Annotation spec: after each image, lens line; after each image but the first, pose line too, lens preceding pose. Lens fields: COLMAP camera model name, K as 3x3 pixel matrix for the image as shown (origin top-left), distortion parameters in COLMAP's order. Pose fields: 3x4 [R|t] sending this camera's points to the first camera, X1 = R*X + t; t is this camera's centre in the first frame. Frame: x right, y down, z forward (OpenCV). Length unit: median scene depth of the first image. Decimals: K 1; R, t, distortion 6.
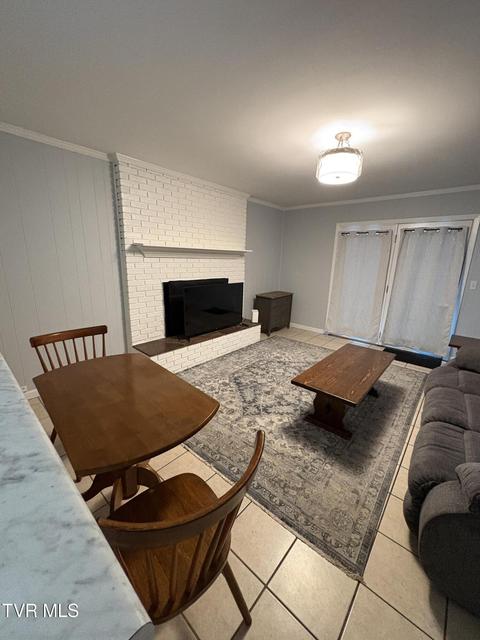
lens RADIAL K [[253.7, 0, 243.2], [0, 253.7, 317.6], [0, 0, 1]] dist [-0.000236, 0.000189]
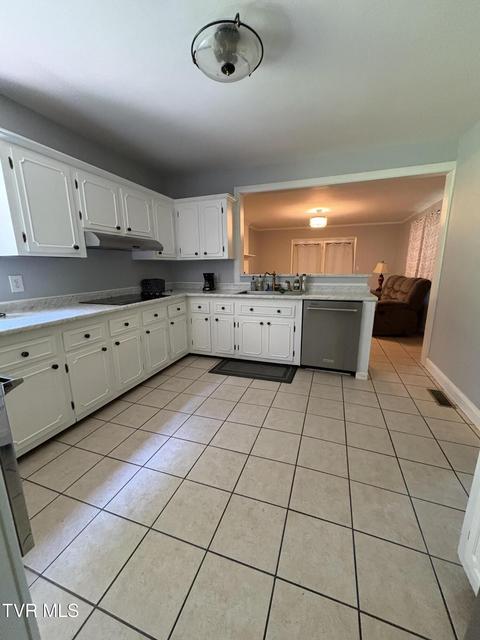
lens RADIAL K [[253.7, 0, 242.8], [0, 253.7, 323.7], [0, 0, 1]] dist [-0.000236, 0.000189]
pose [[0.927089, -0.116243, 0.356363, -1.025136], [0.118456, 0.992835, 0.015687, 0.231639], [-0.355633, 0.027670, 0.934216, -0.827230]]
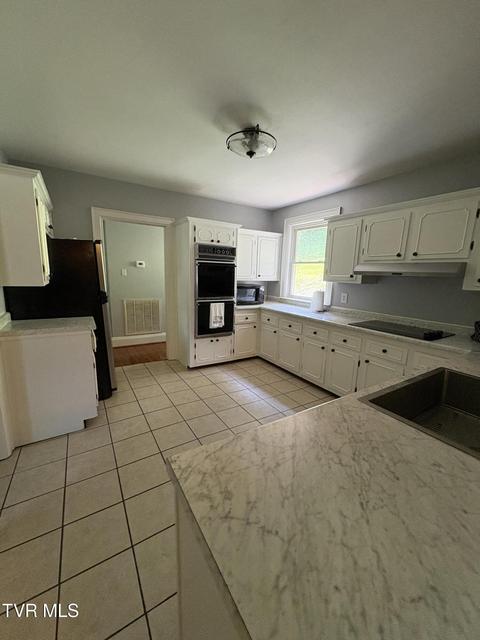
lens RADIAL K [[253.7, 0, 240.0], [0, 253.7, 319.9], [0, 0, 1]] dist [-0.000236, 0.000189]
pose [[-0.283341, 0.139899, -0.948760, 1.028307], [-0.258015, 0.941706, 0.215913, -0.217217], [0.923659, 0.305971, -0.230728, 0.760774]]
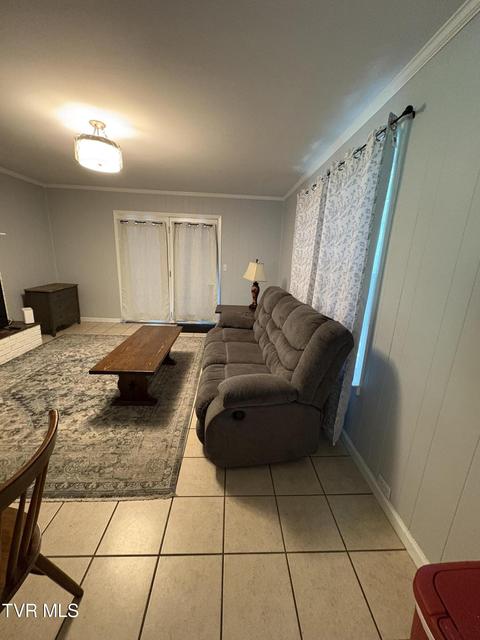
lens RADIAL K [[253.7, 0, 241.3], [0, 253.7, 320.0], [0, 0, 1]] dist [-0.000236, 0.000189]
pose [[0.727796, -0.170829, 0.664177, 0.001191], [0.136541, 0.985184, 0.103774, 0.026092], [-0.672064, 0.015161, 0.740338, -0.098595]]
